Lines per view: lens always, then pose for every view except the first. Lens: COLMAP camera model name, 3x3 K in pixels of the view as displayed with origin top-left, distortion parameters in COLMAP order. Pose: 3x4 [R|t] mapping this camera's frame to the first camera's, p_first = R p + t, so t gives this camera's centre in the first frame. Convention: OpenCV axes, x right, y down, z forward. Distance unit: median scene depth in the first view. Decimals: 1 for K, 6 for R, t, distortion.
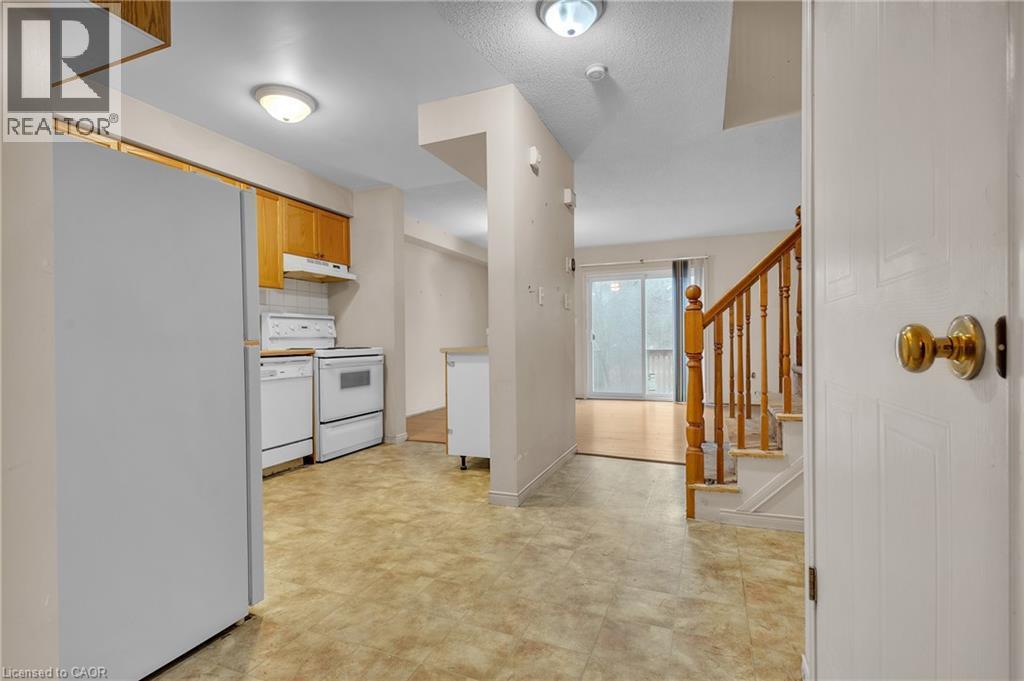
lens RADIAL K [[473.7, 0, 519.9], [0, 473.7, 341.6], [0, 0, 1]] dist [0.010131, -0.001134]
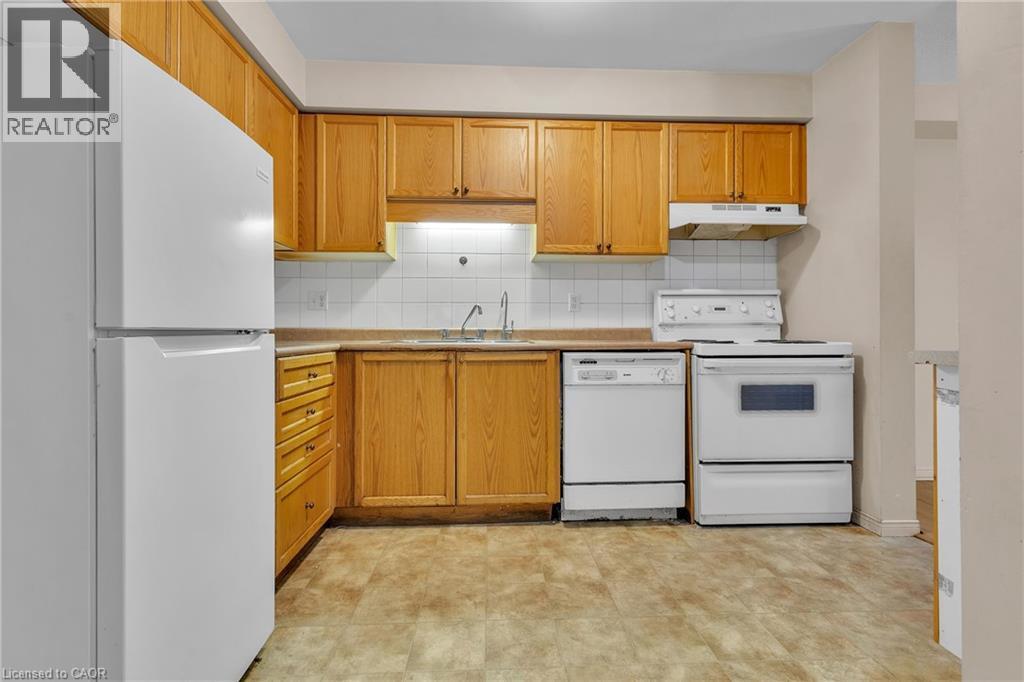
lens RADIAL K [[473.7, 0, 509.1], [0, 473.7, 325.5], [0, 0, 1]] dist [0.010131, -0.001134]
pose [[0.405533, -0.001457, -0.914079, 0.043433], [-0.006558, 0.999968, -0.004503, -0.001489], [0.914057, 0.007821, 0.405511, 0.491617]]
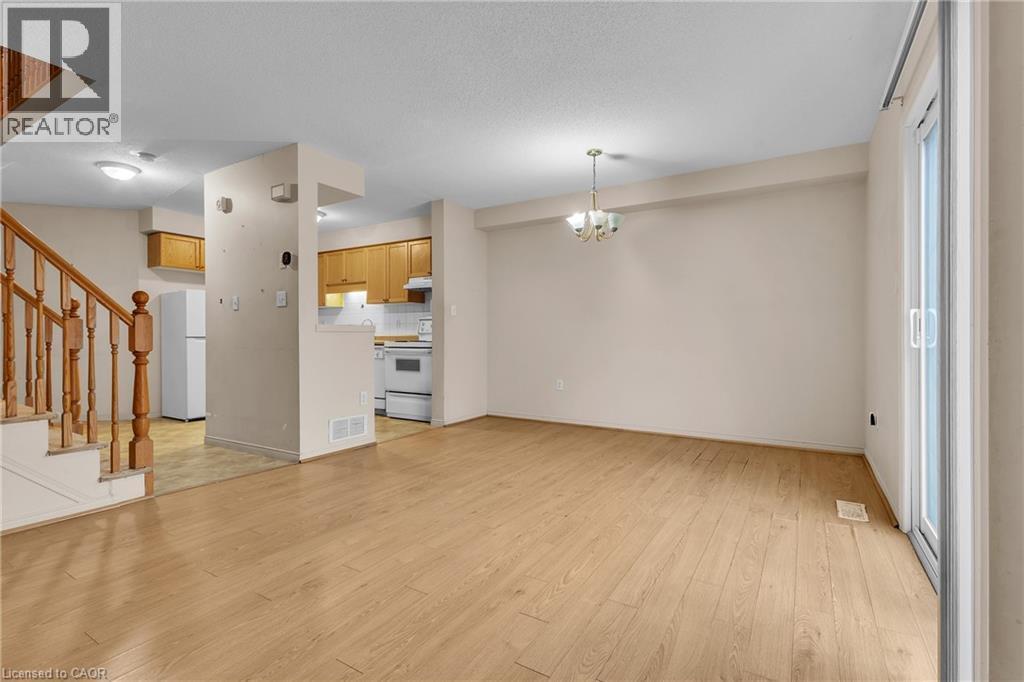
lens RADIAL K [[473.7, 0, 519.9], [0, 473.7, 335.8], [0, 0, 1]] dist [0.010131, -0.001134]
pose [[-0.174756, 0.014376, -0.984507, 0.924935], [0.005791, 0.999891, 0.013573, -0.018827], [0.984595, -0.003330, -0.174821, 1.584303]]
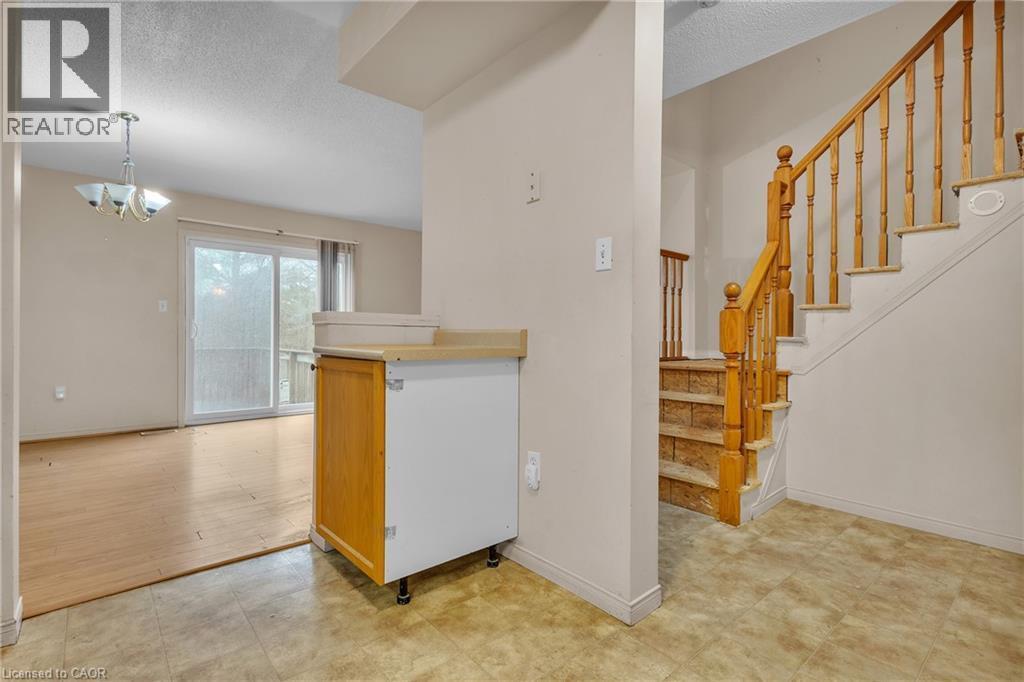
lens RADIAL K [[473.7, 0, 511.5], [0, 473.7, 338.8], [0, 0, 1]] dist [0.010131, -0.001134]
pose [[0.463721, 0.011897, 0.885901, -0.445871], [-0.009395, 0.999920, -0.008510, 0.005239], [-0.885932, -0.004377, 0.463795, 0.609430]]
